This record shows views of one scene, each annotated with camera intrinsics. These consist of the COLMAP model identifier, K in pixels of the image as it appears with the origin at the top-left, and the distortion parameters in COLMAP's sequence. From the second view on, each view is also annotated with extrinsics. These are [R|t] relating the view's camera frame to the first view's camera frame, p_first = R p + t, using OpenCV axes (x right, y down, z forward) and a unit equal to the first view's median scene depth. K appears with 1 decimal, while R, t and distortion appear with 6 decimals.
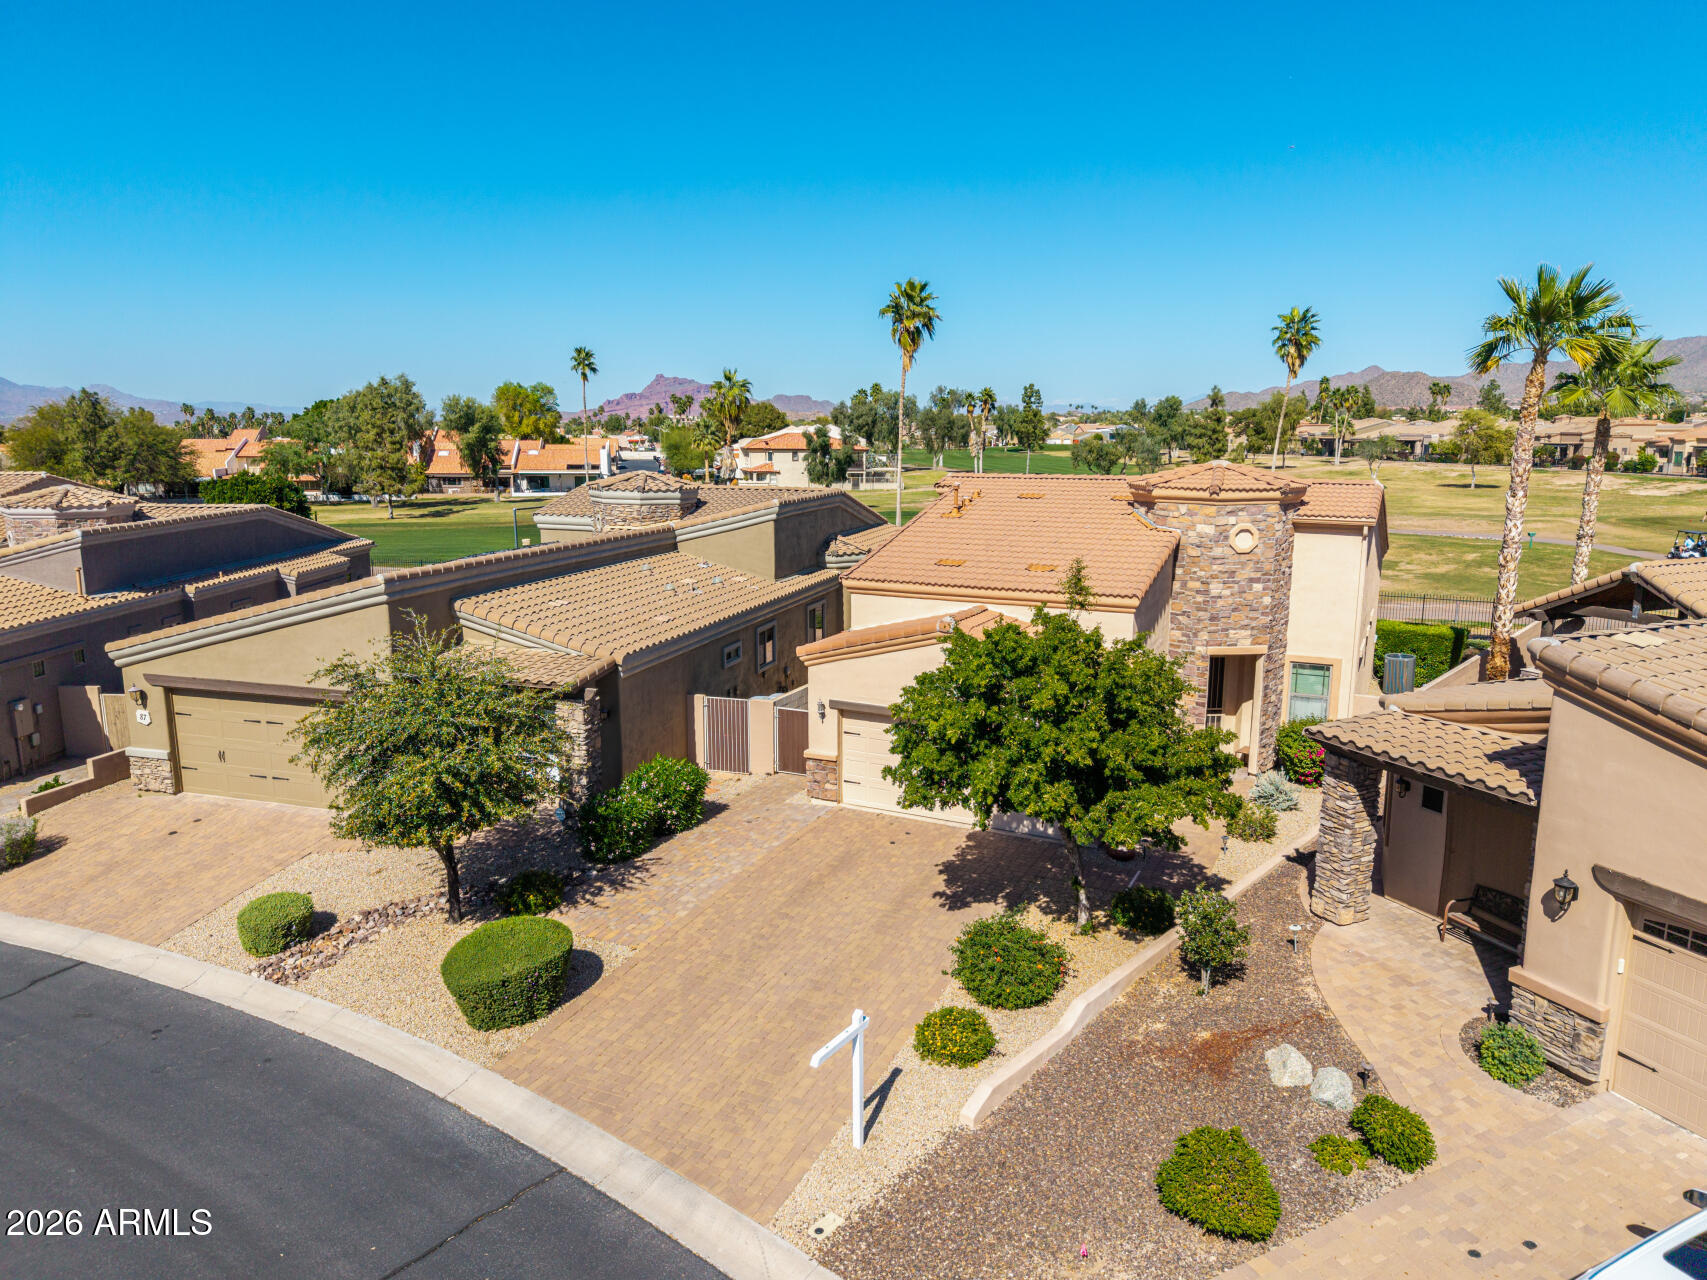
lens RADIAL K [[1144.2, 0, 847.6], [0, 1144.2, 637.6], [0, 0, 1]] dist [0.029171, -0.023872]
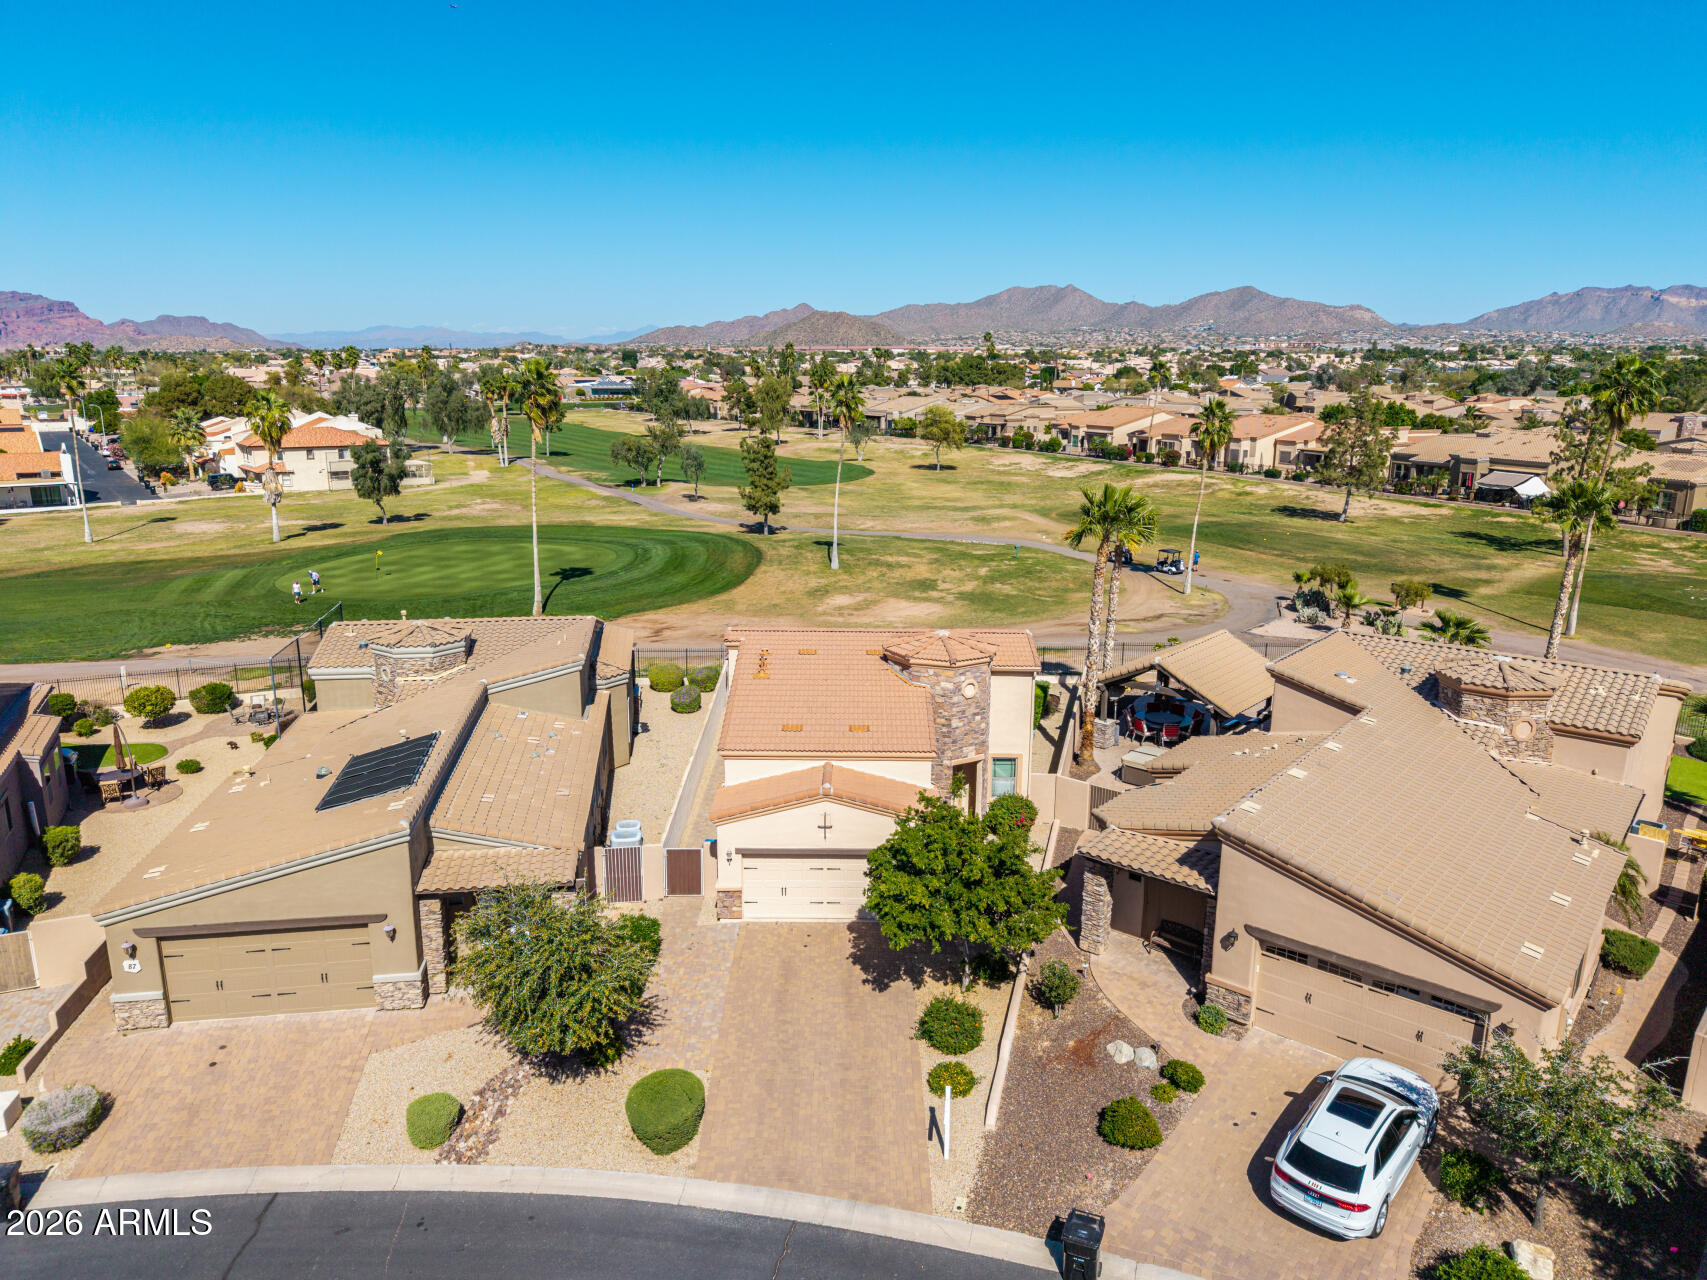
lens RADIAL K [[1164.3, 0, 845.1], [0, 1164.3, 633.7], [0, 0, 1]] dist [0.031290, -0.028749]
pose [[0.897171, -0.097294, 0.430835, -0.508809], [0.074178, 0.994773, 0.070178, -0.311520], [-0.435411, -0.031003, 0.899698, -0.336864]]
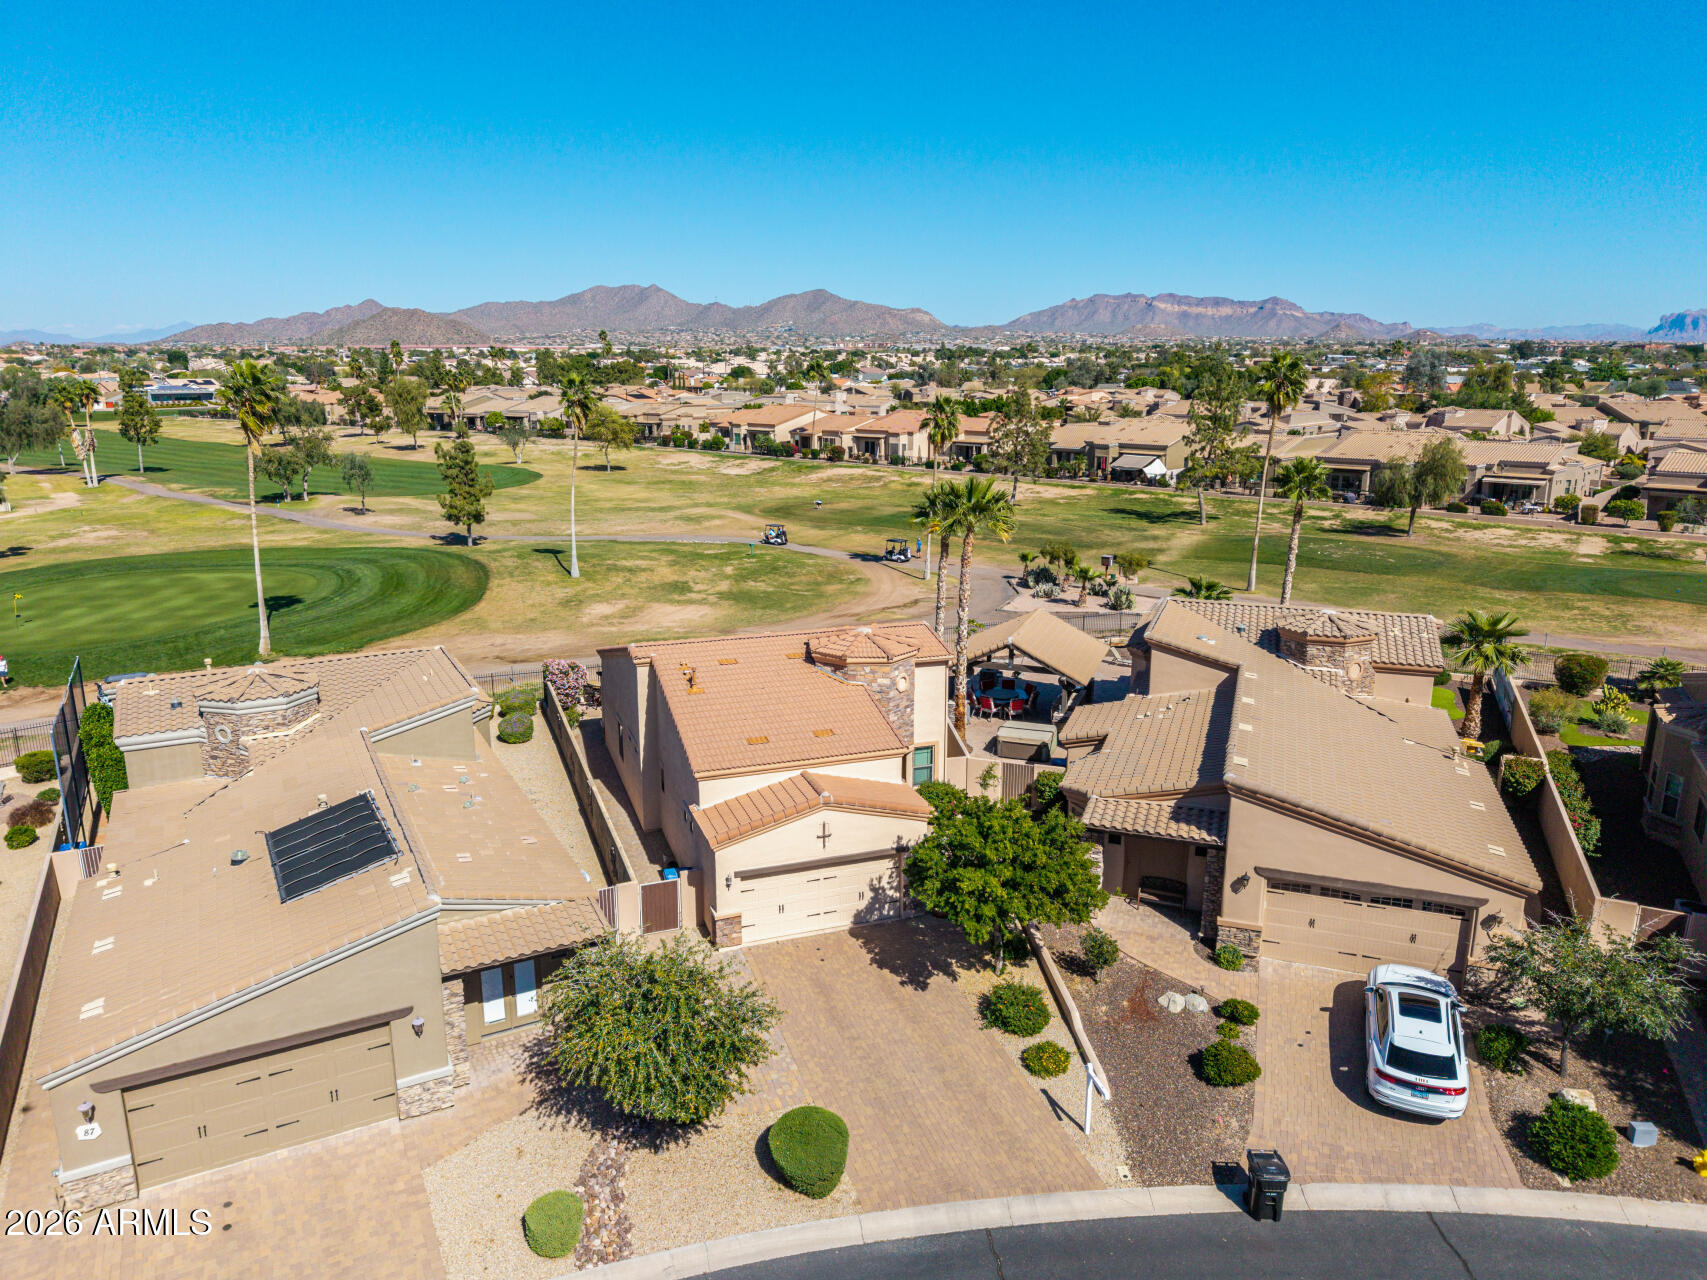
lens RADIAL K [[1157.5, 0, 849.3], [0, 1157.5, 637.3], [0, 0, 1]] dist [0.036227, -0.033253]
pose [[0.693440, -0.169211, 0.700363, -0.866008], [0.129862, 0.985465, 0.109515, -0.362865], [-0.708715, 0.015008, 0.705335, -0.041191]]
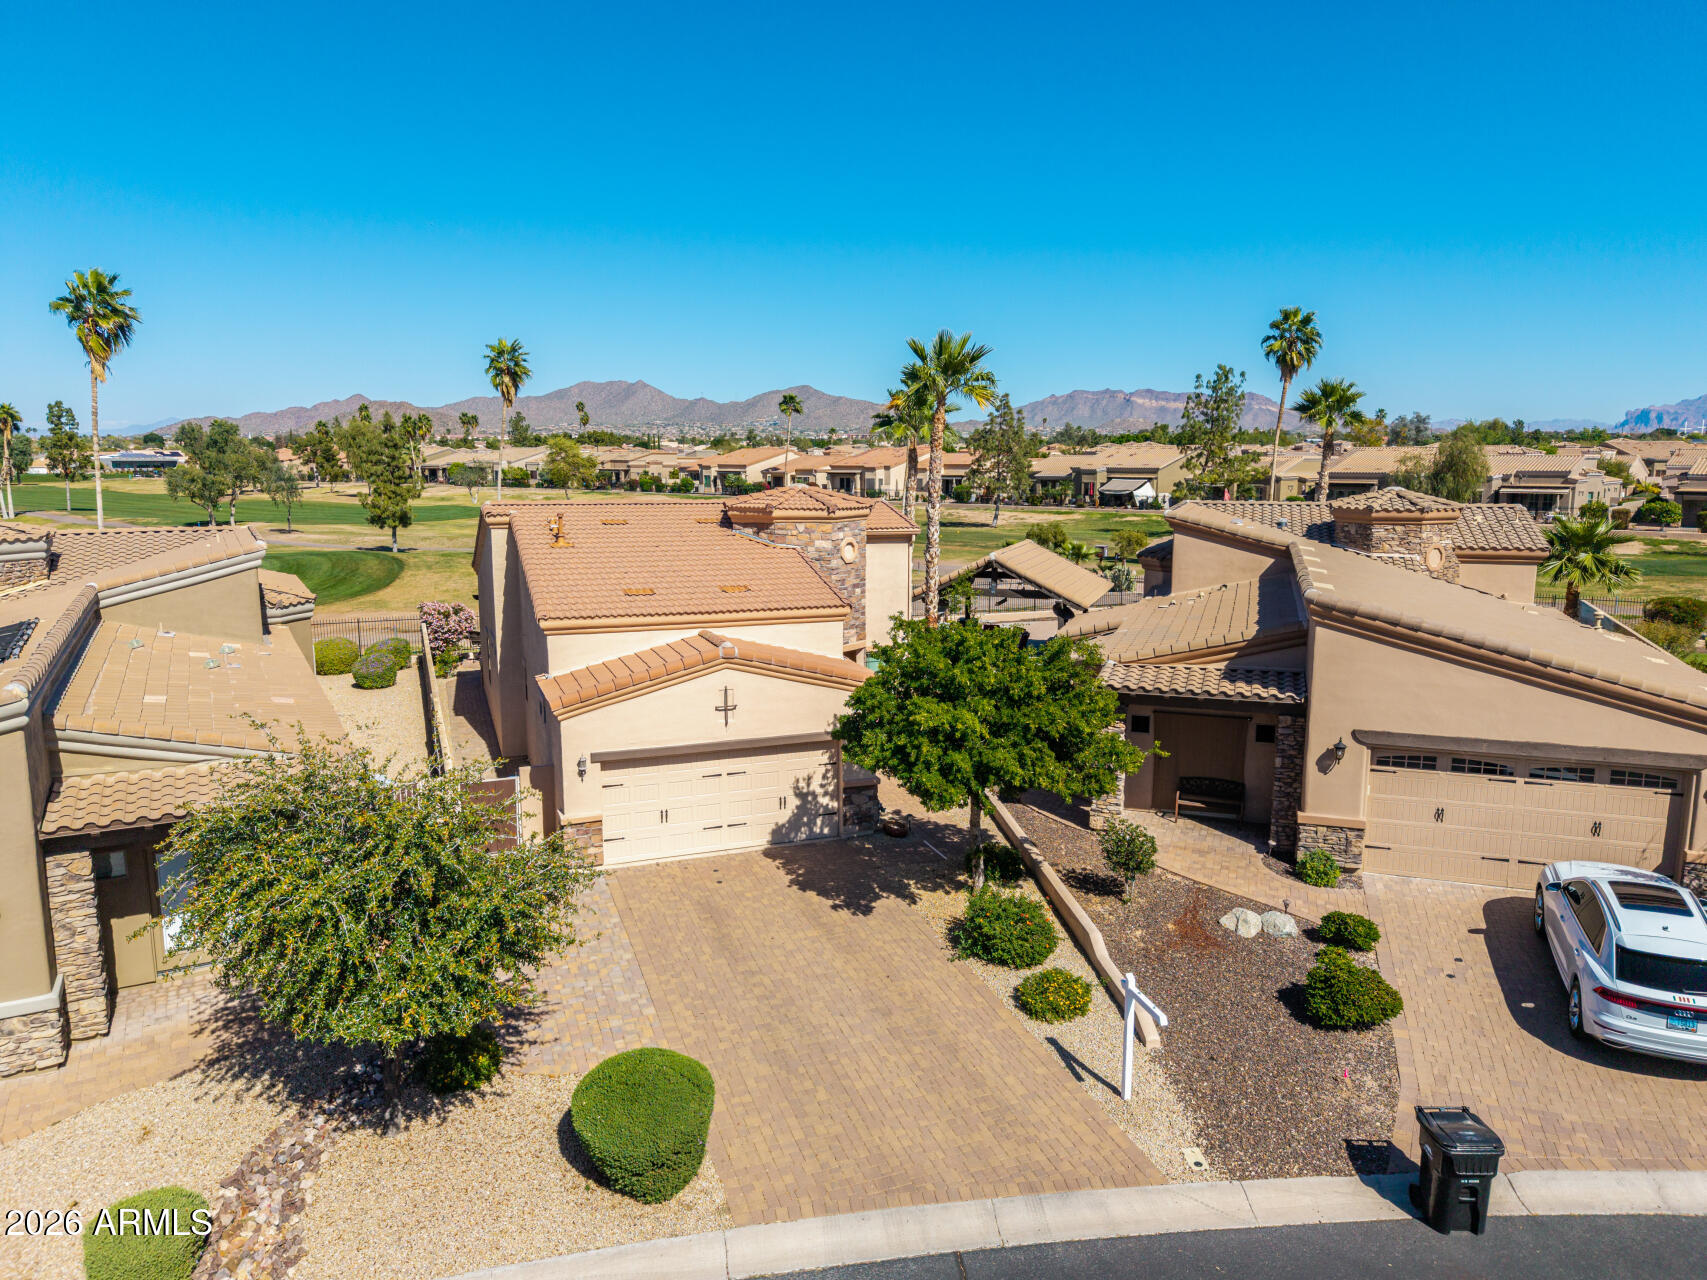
lens RADIAL K [[1157.5, 0, 849.3], [0, 1157.5, 637.3], [0, 0, 1]] dist [0.036227, -0.033253]
pose [[0.684128, -0.114351, 0.720342, -0.557446], [0.132835, 0.990650, 0.031105, -0.039582], [-0.717164, 0.074407, 0.692921, 0.230047]]
